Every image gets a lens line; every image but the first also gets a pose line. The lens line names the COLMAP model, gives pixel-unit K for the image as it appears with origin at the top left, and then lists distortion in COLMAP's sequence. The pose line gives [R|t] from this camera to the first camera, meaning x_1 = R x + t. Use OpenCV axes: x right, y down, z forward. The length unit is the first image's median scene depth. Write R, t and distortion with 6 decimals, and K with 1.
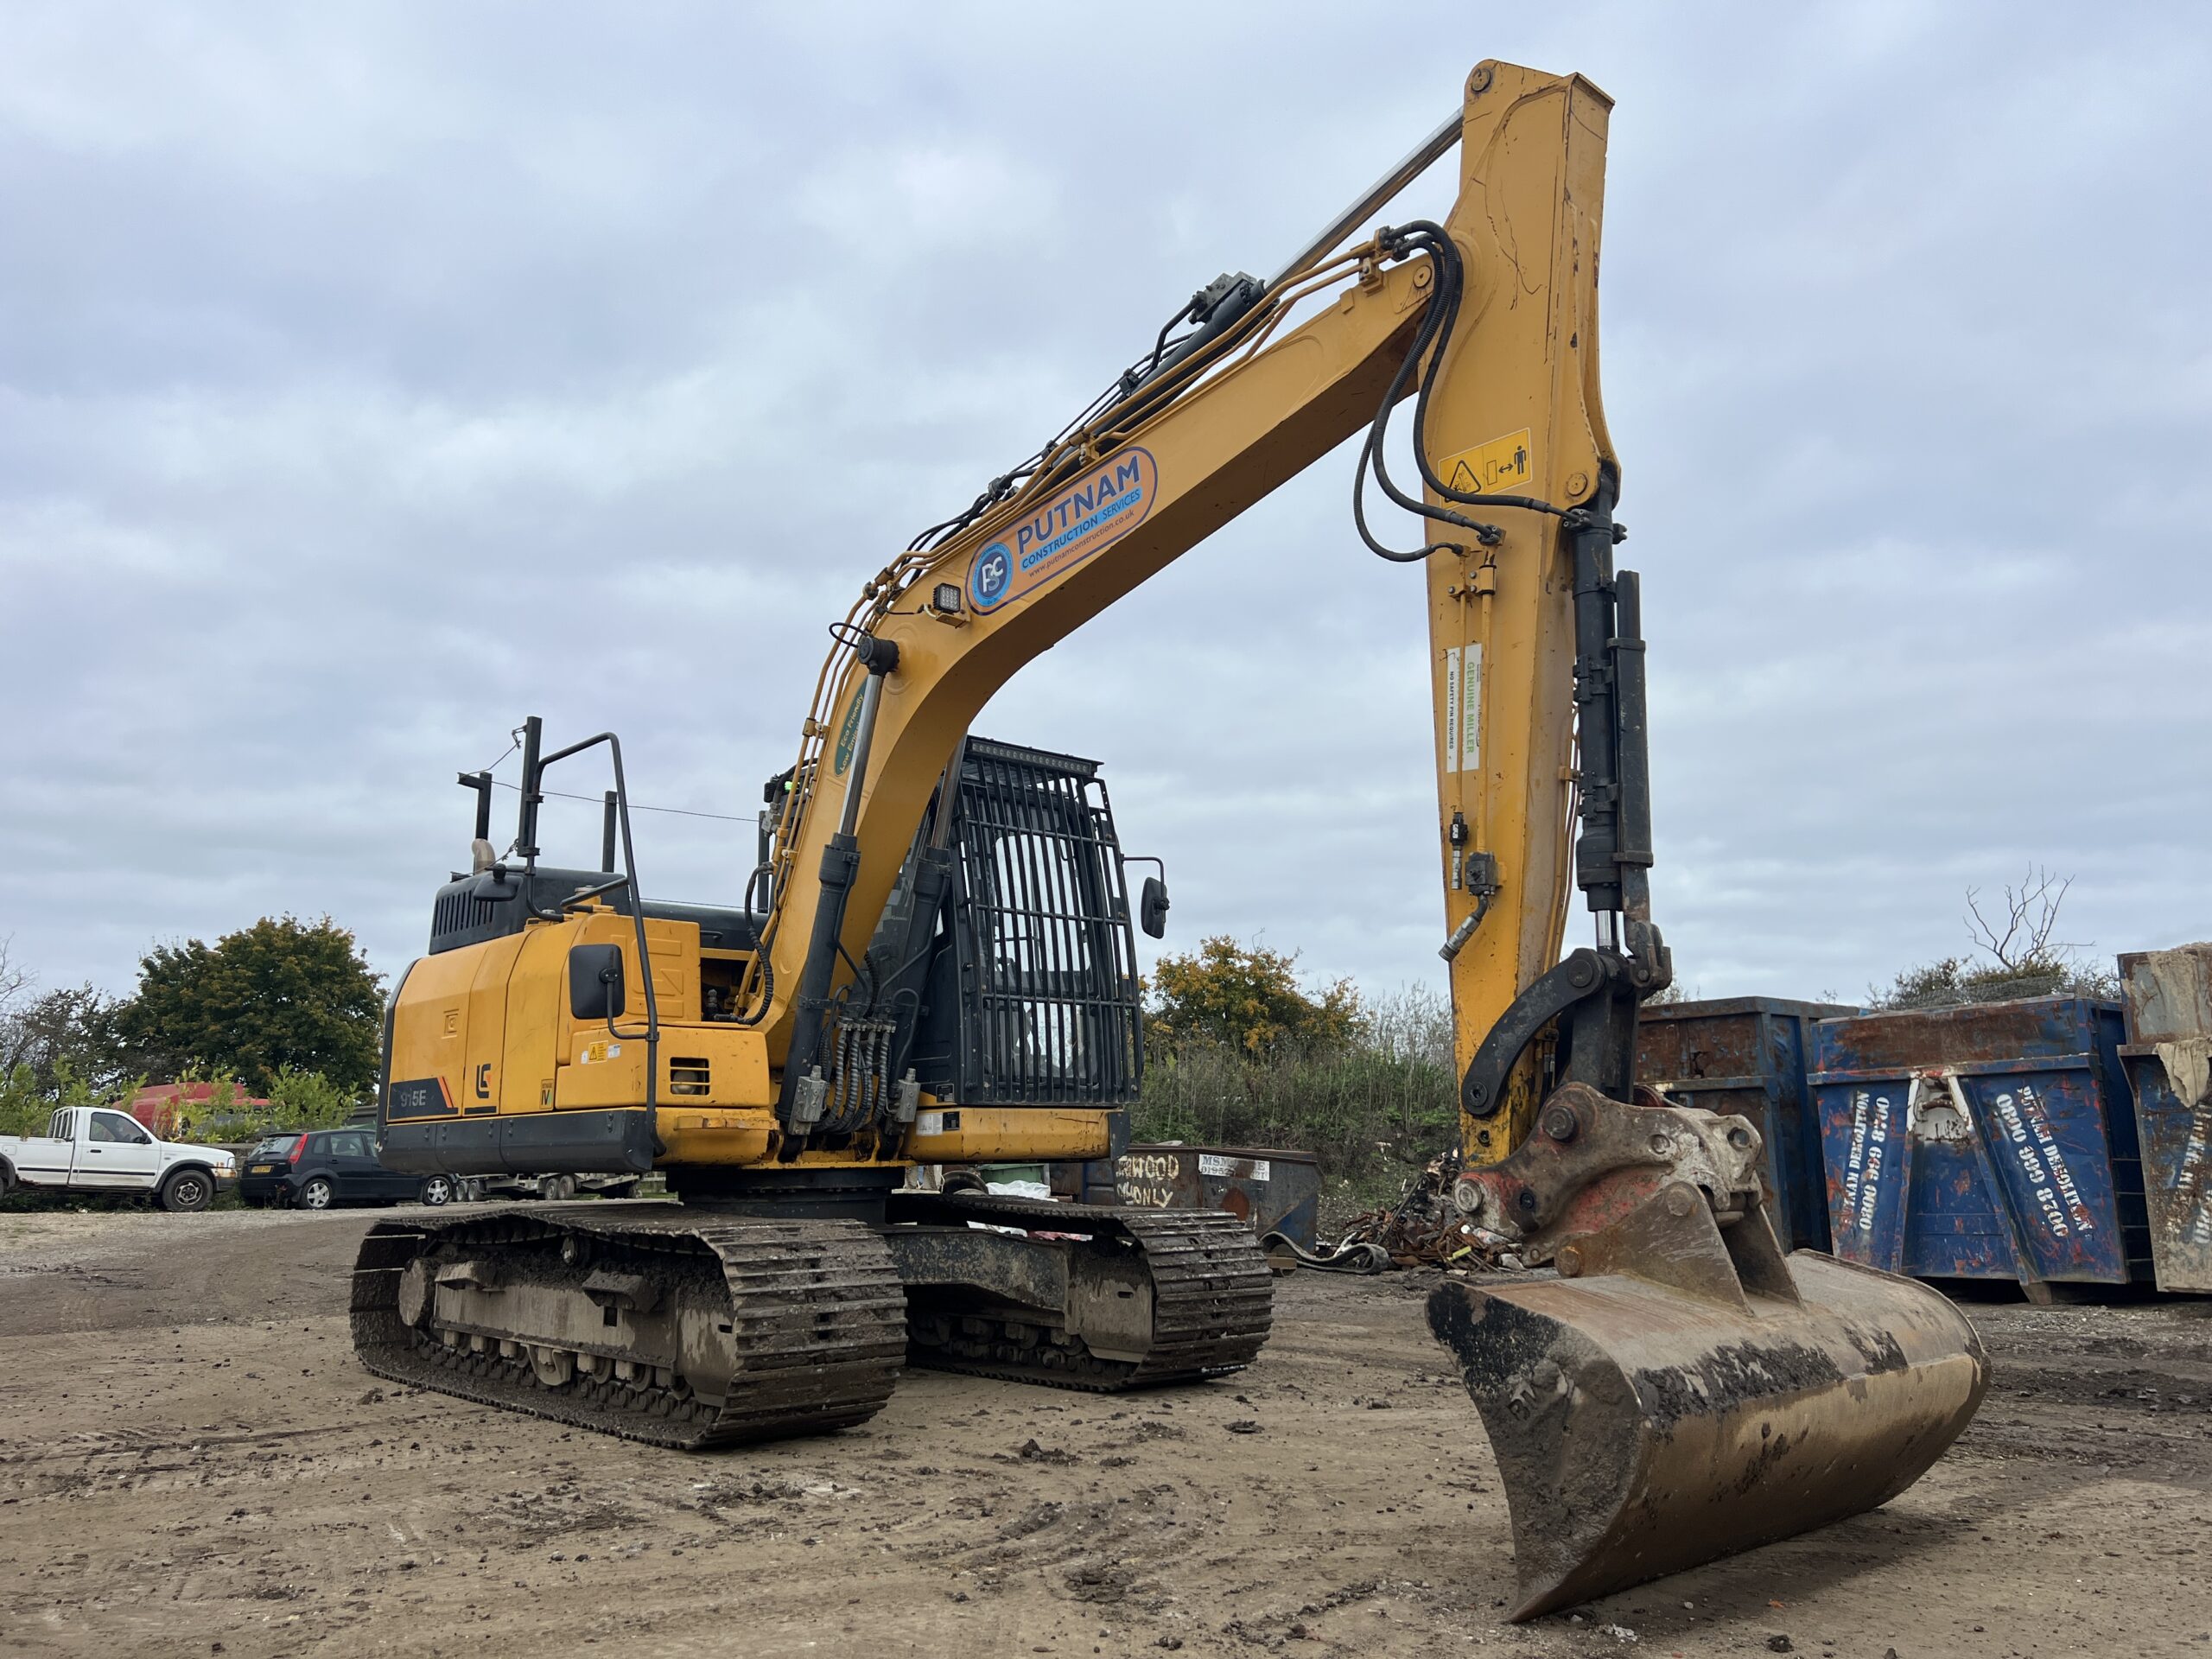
lens RADIAL K [[1666.4, 0, 1104.1], [0, 1666.4, 815.8], [0, 0, 1]] dist [0.075654, -0.099332]
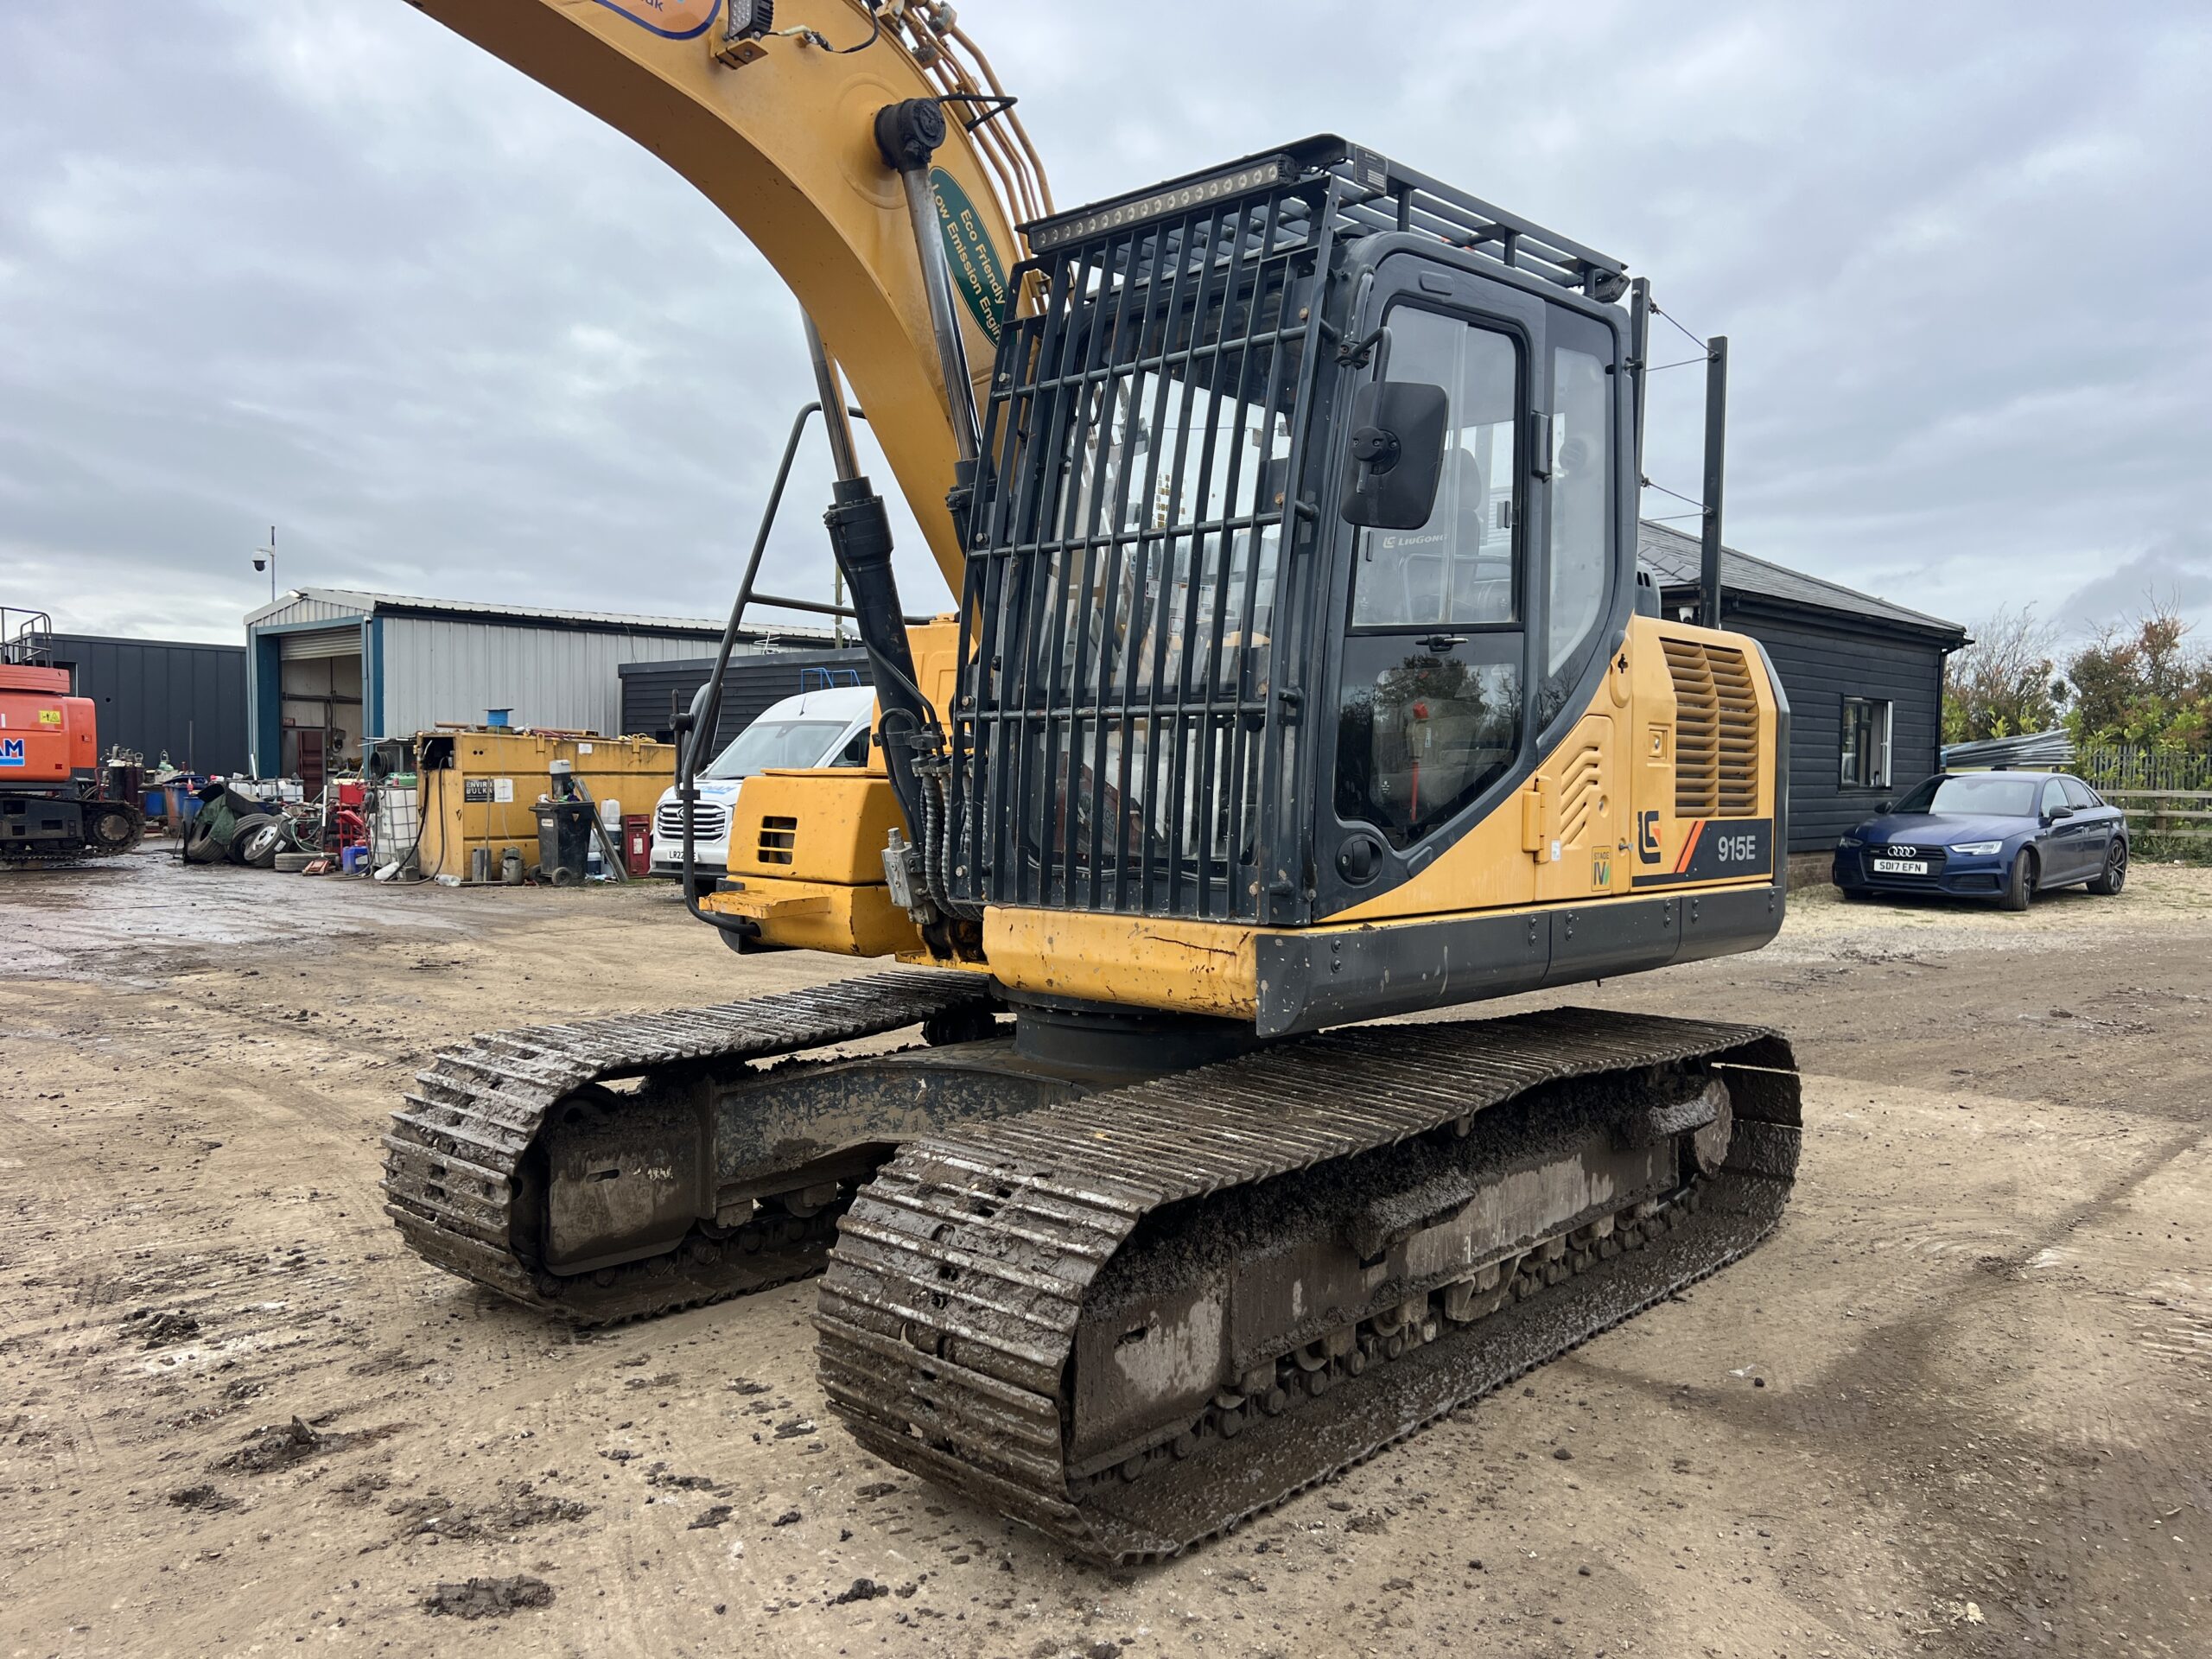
lens RADIAL K [[1666.4, 0, 1090.6], [0, 1666.4, 841.2], [0, 0, 1]] dist [0.075654, -0.099332]
pose [[0.098869, 0.047747, -0.993954, 0.482221], [0.184189, 0.980710, 0.065432, 0.119544], [0.977906, -0.189545, 0.088167, 0.967399]]
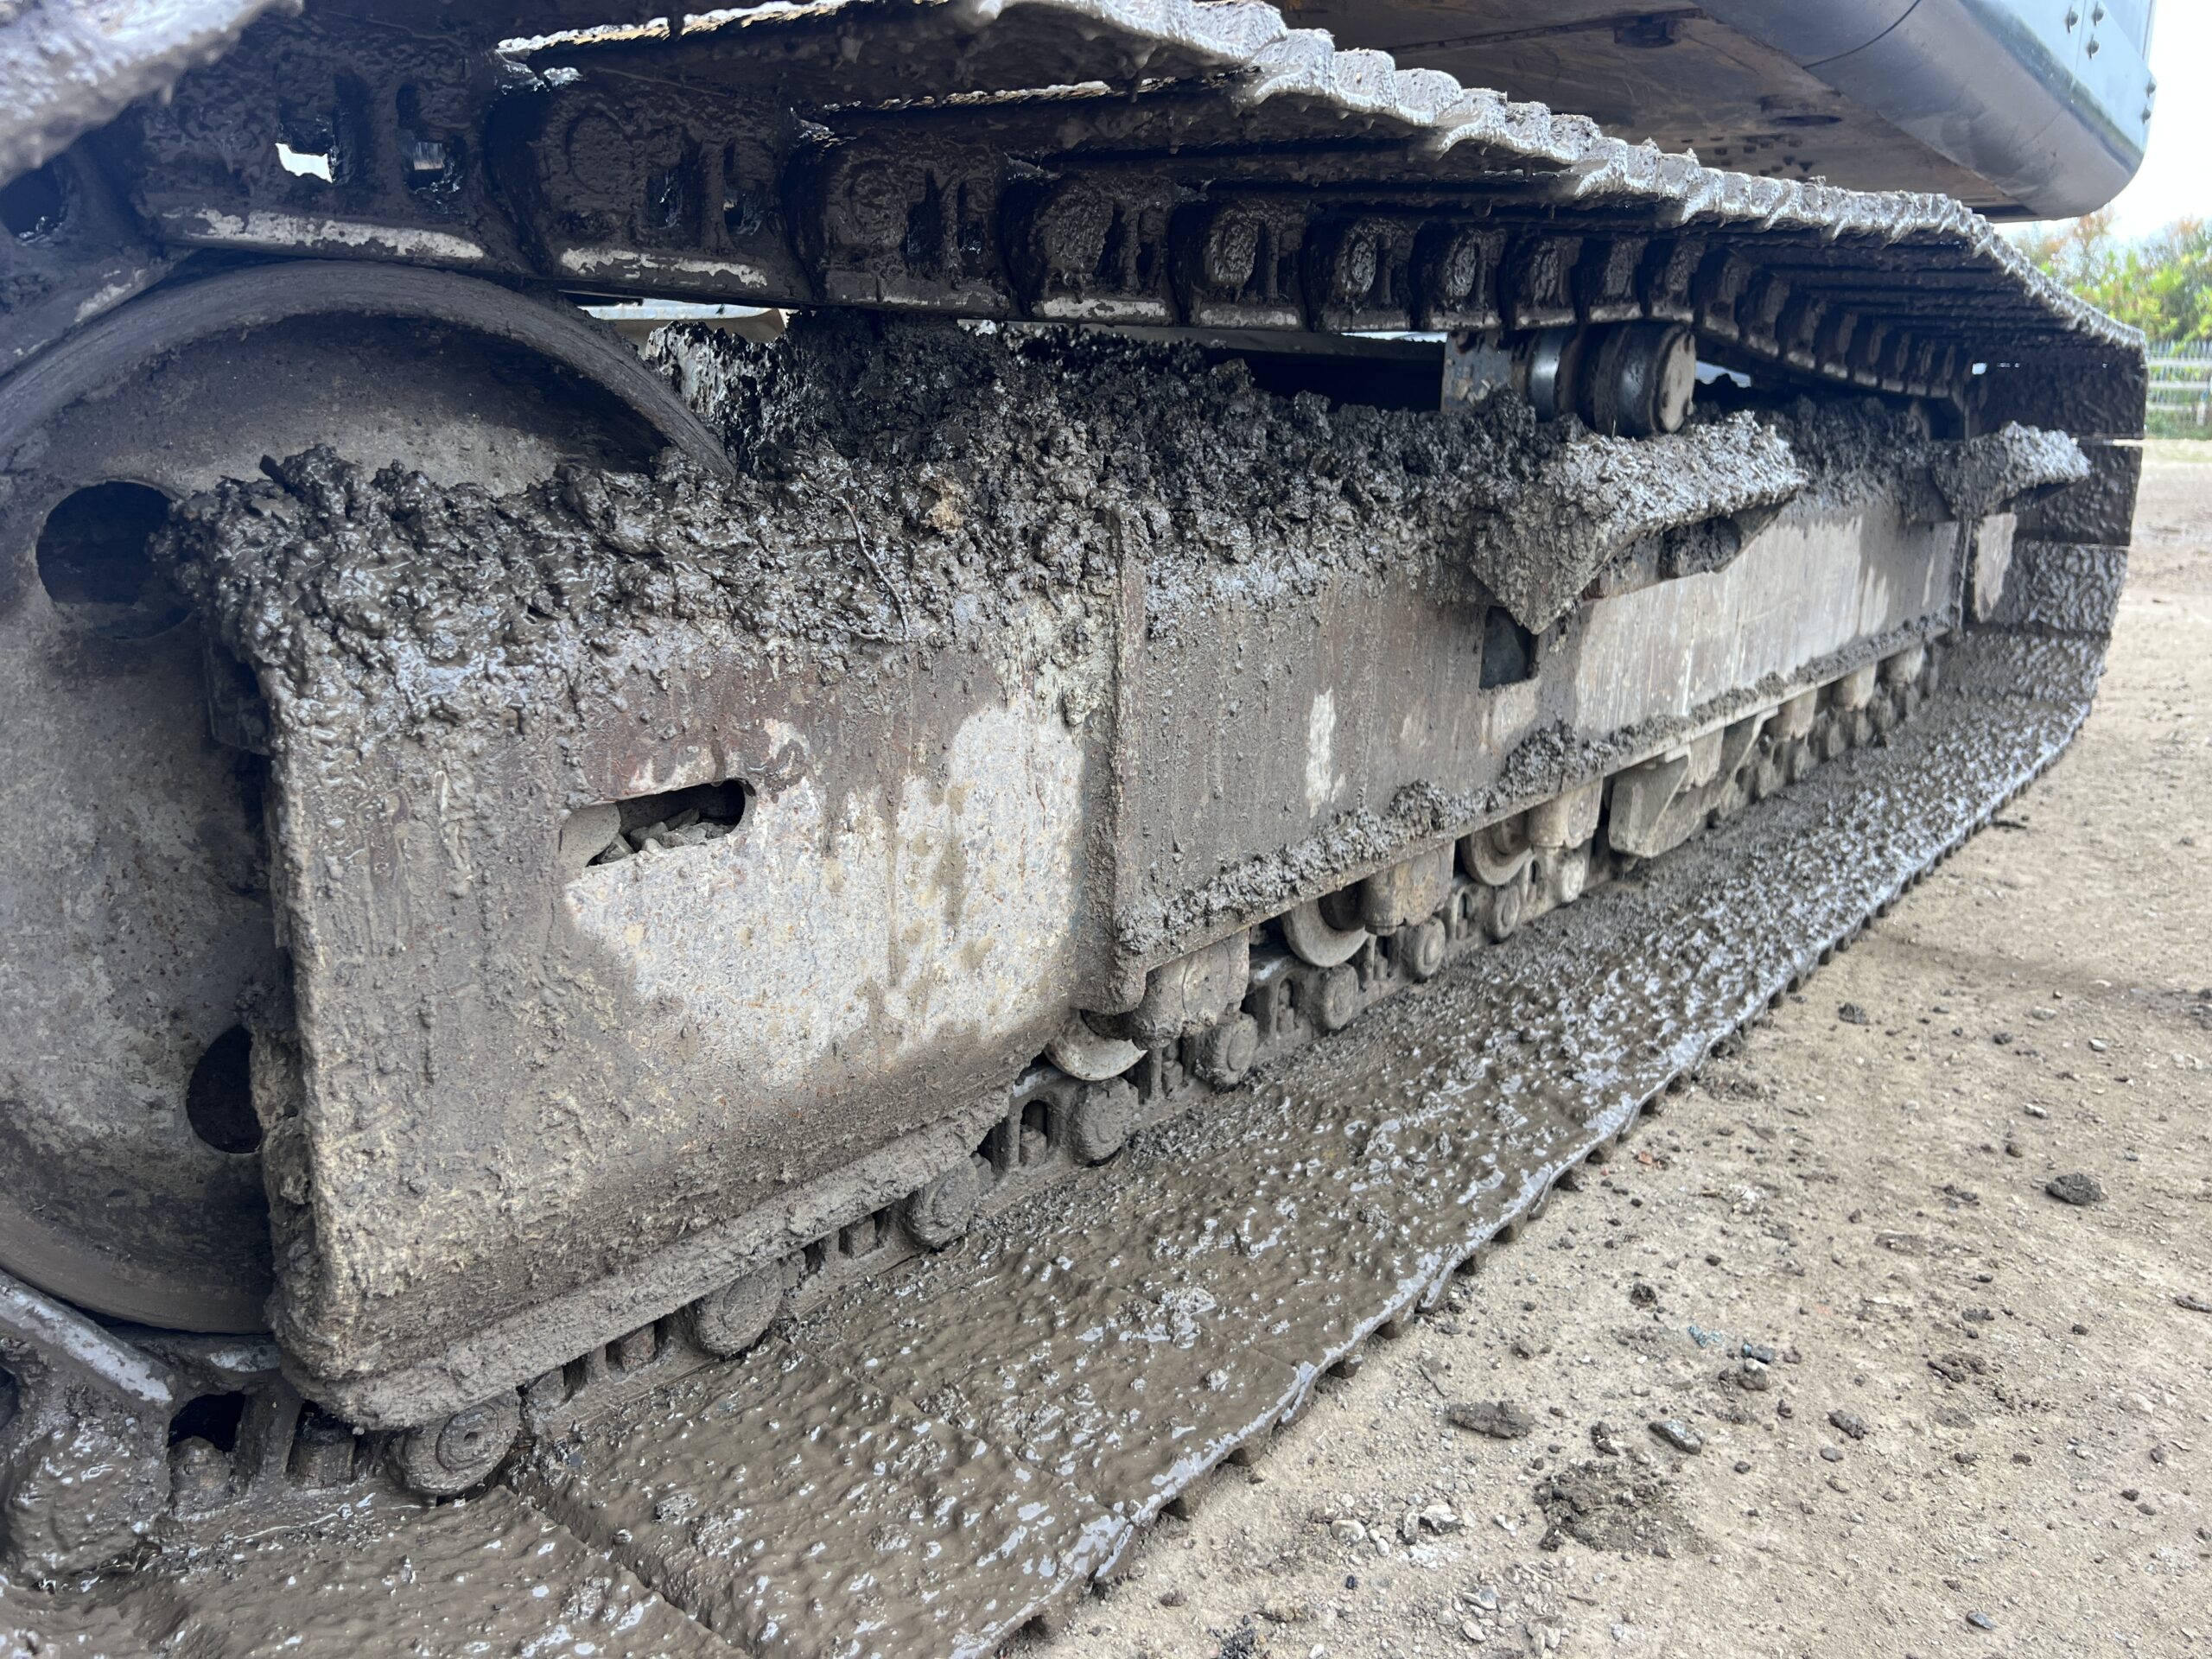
lens RADIAL K [[1666.4, 0, 1106.4], [0, 1666.4, 799.9], [0, 0, 1]] dist [0.075654, -0.099332]
pose [[0.180041, 0.240539, -0.953796, 0.142412], [0.163350, 0.948866, 0.270130, 0.257601], [0.970001, -0.204437, 0.131542, 1.004899]]
